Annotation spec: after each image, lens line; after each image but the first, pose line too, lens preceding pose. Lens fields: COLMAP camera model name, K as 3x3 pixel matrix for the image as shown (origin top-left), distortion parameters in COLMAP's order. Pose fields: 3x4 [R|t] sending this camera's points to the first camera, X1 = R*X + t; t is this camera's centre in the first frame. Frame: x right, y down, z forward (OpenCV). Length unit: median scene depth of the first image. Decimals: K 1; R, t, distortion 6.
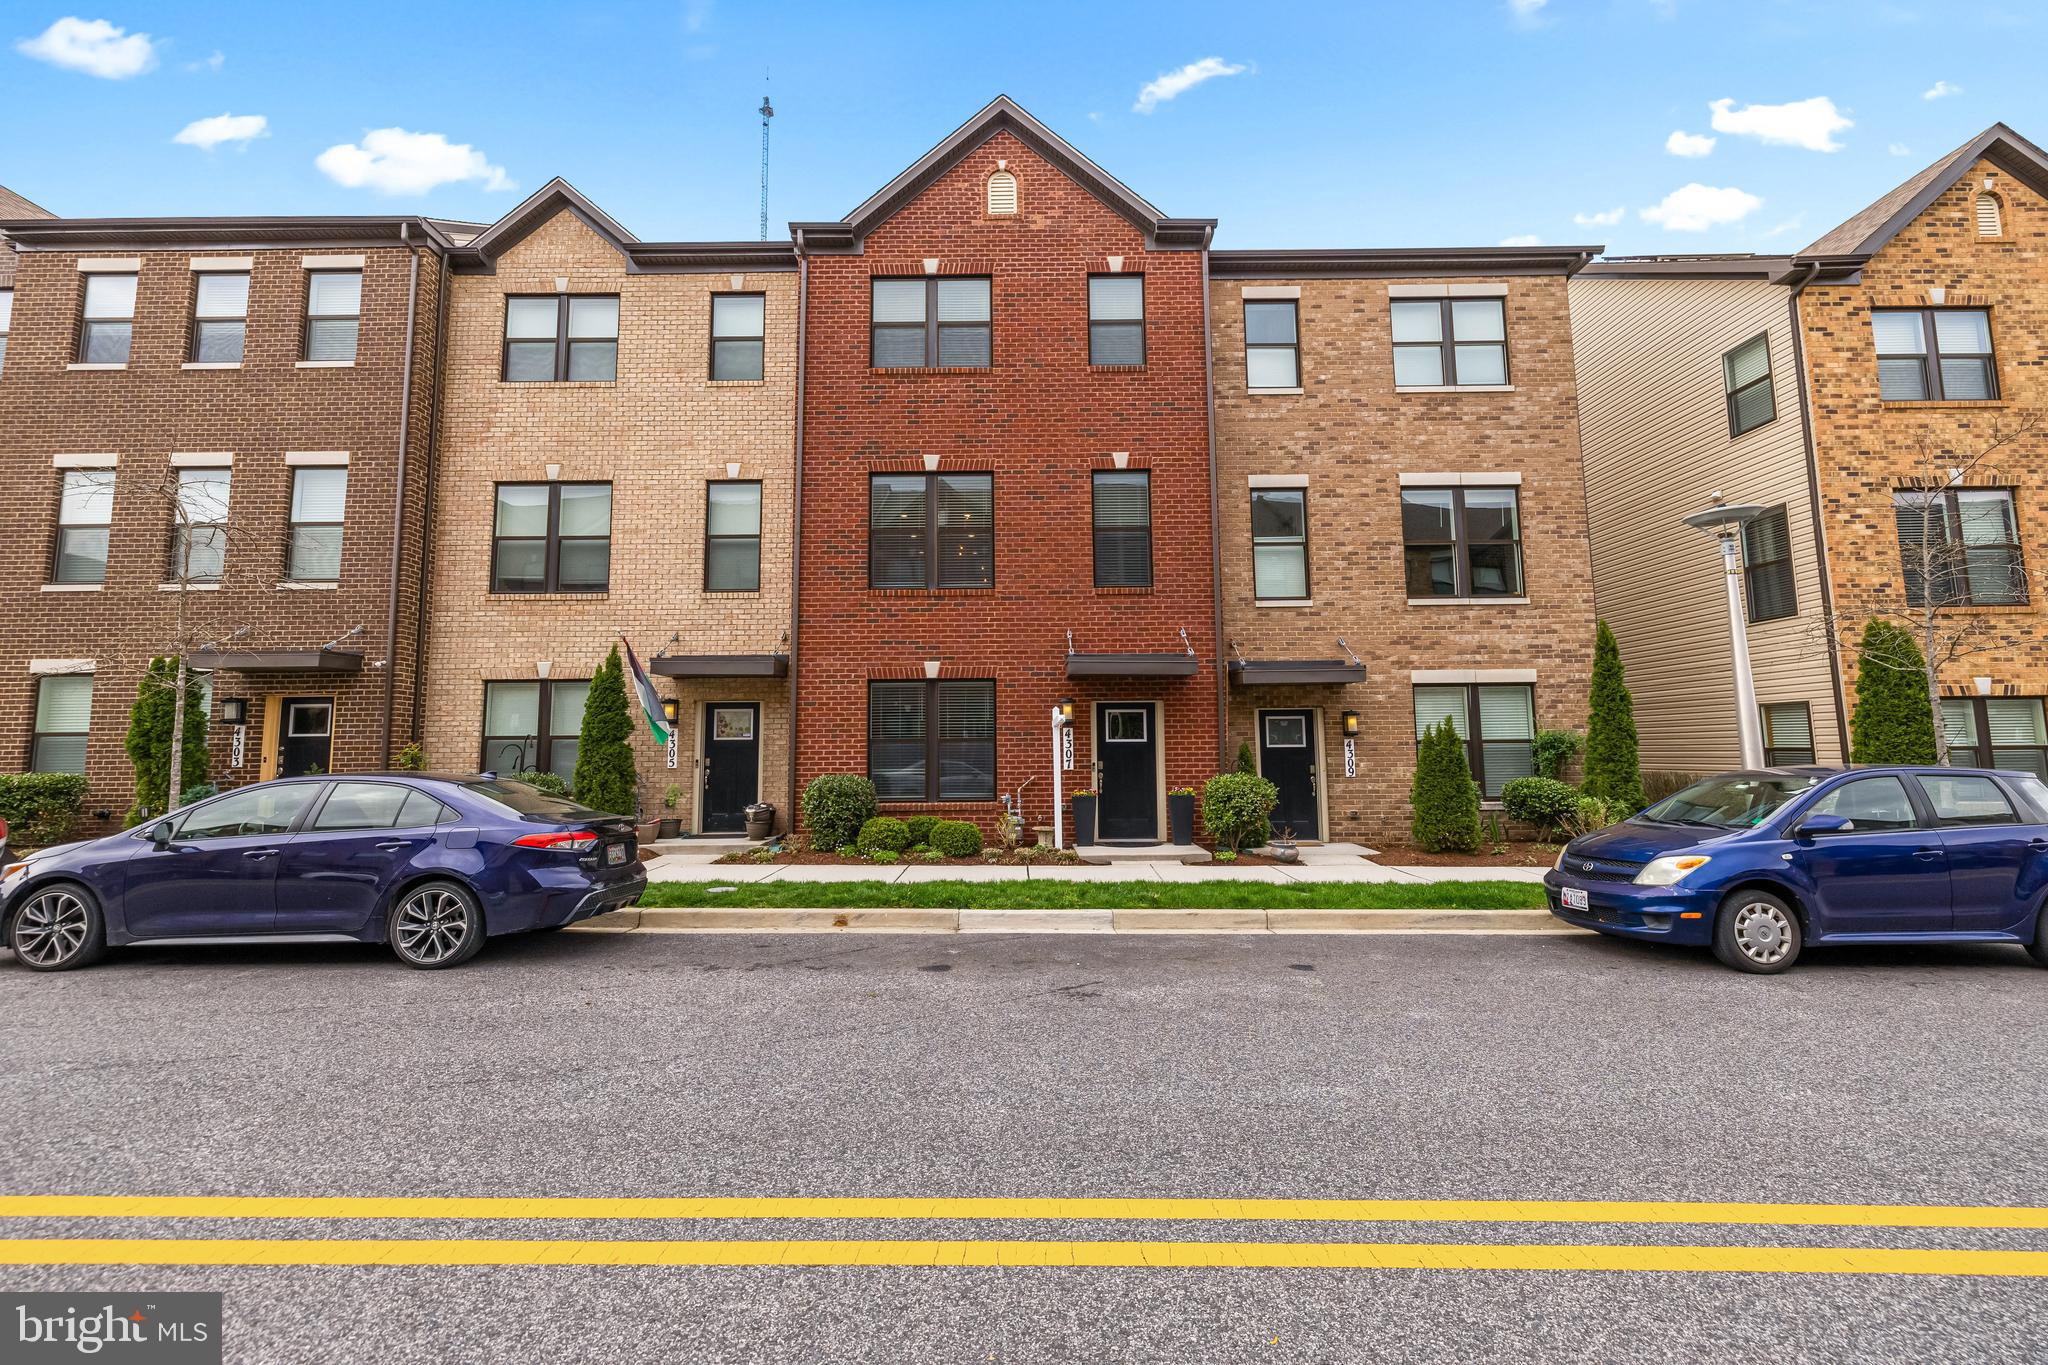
lens RADIAL K [[857.2, 0, 1021.6], [0, 857.2, 672.0], [0, 0, 1]] dist [-0.014659, 0.000893]
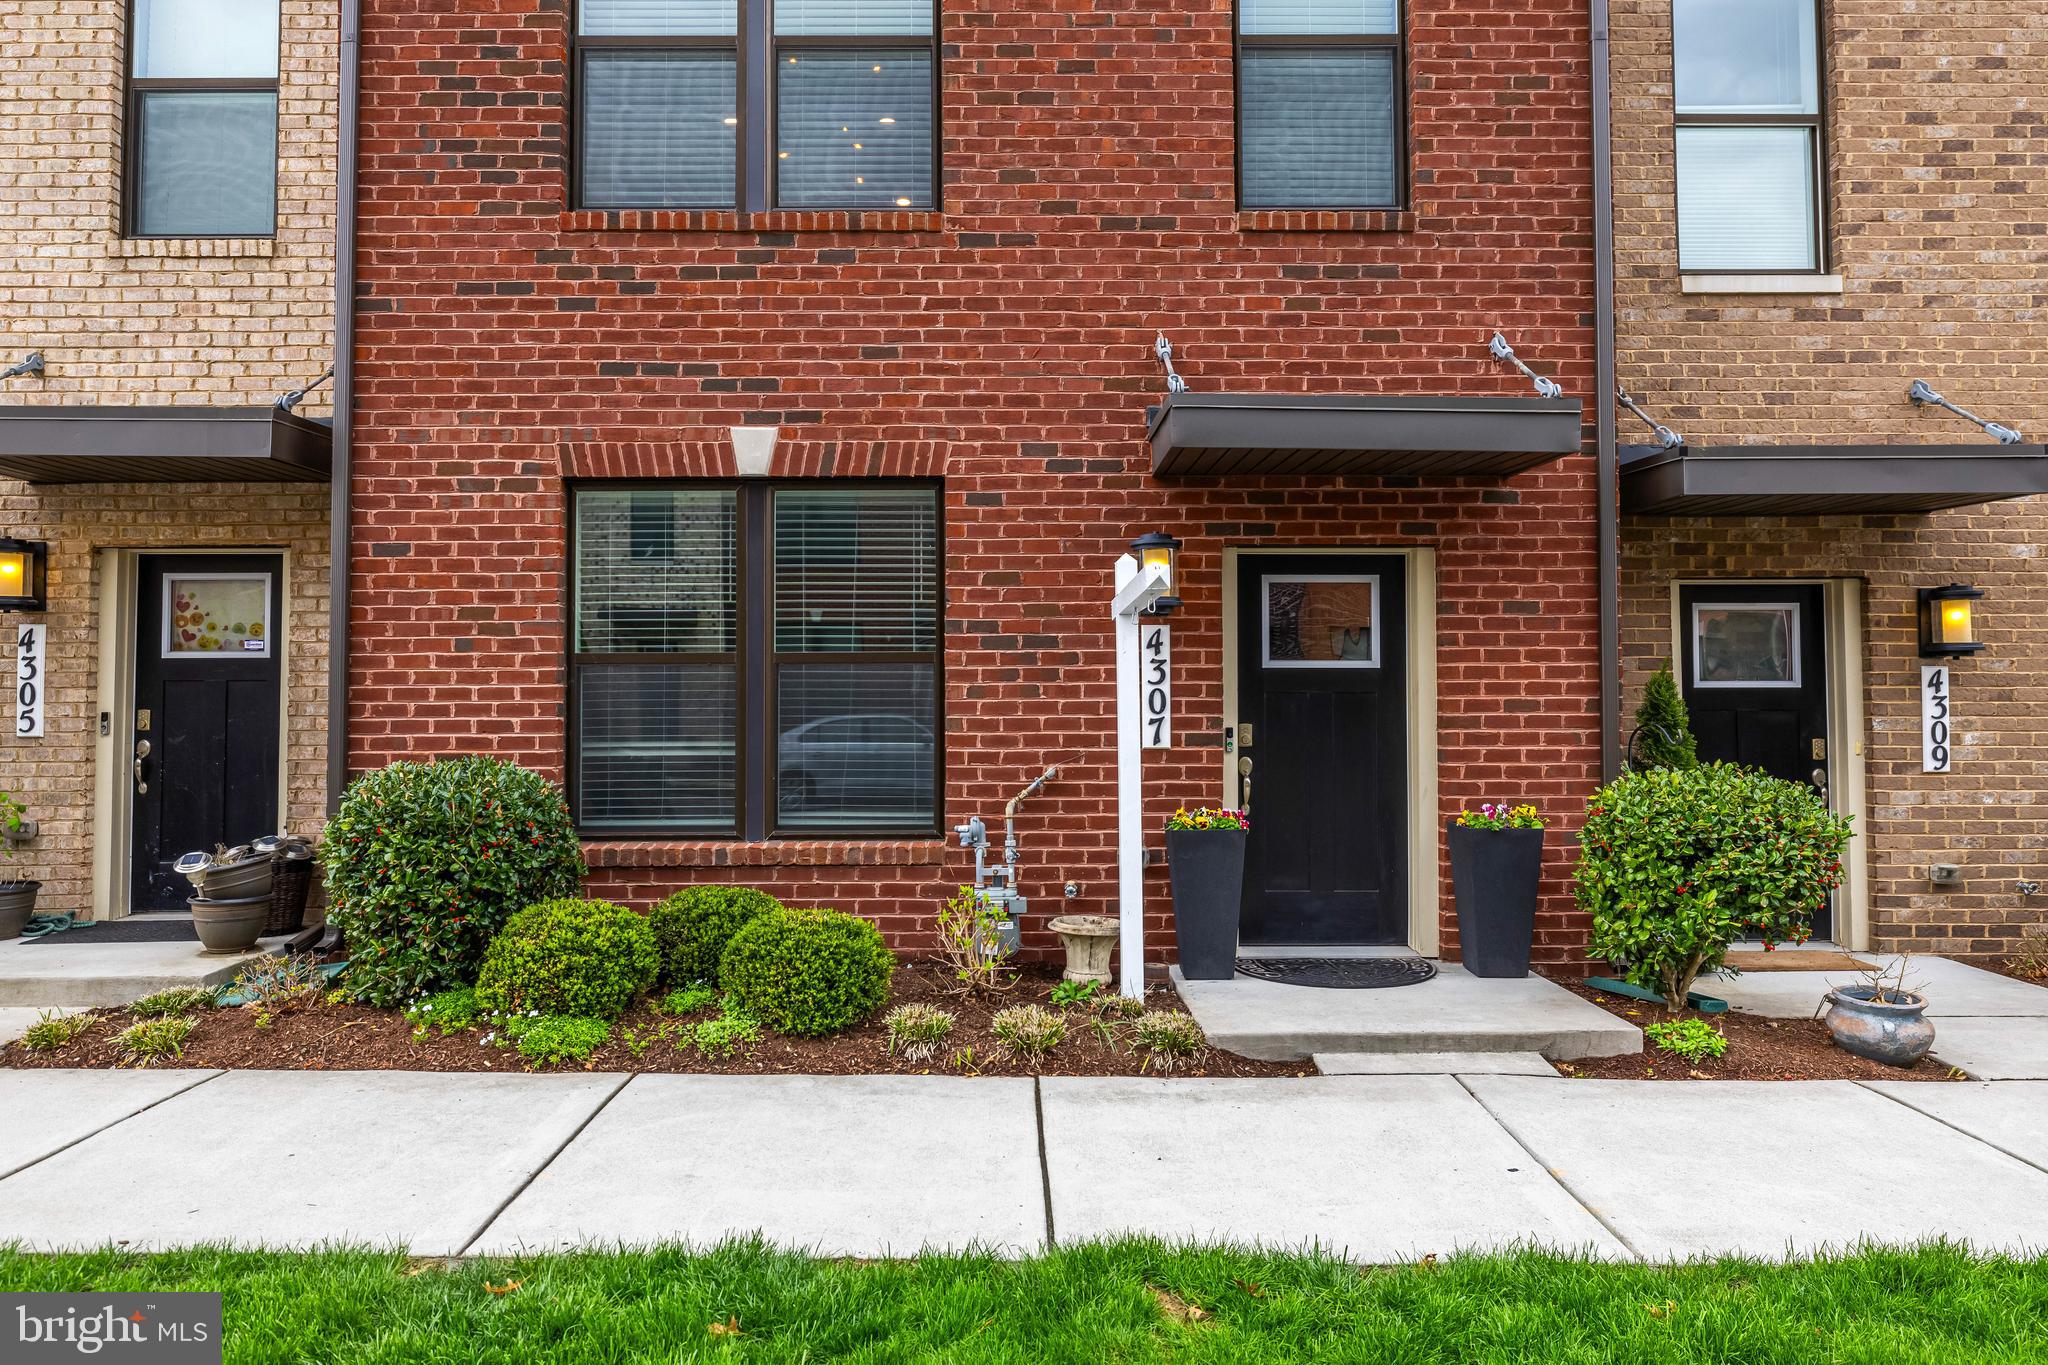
lens RADIAL K [[1296.3, 0, 1024.9], [0, 1296.3, 683.4], [0, 0, 1]] dist [0.004708, 0.000679]
pose [[0.999973, 0.006202, 0.003830, 0.000685], [-0.006477, 0.997045, 0.076549, 0.049012], [-0.003344, -0.076571, 0.997059, 0.485437]]
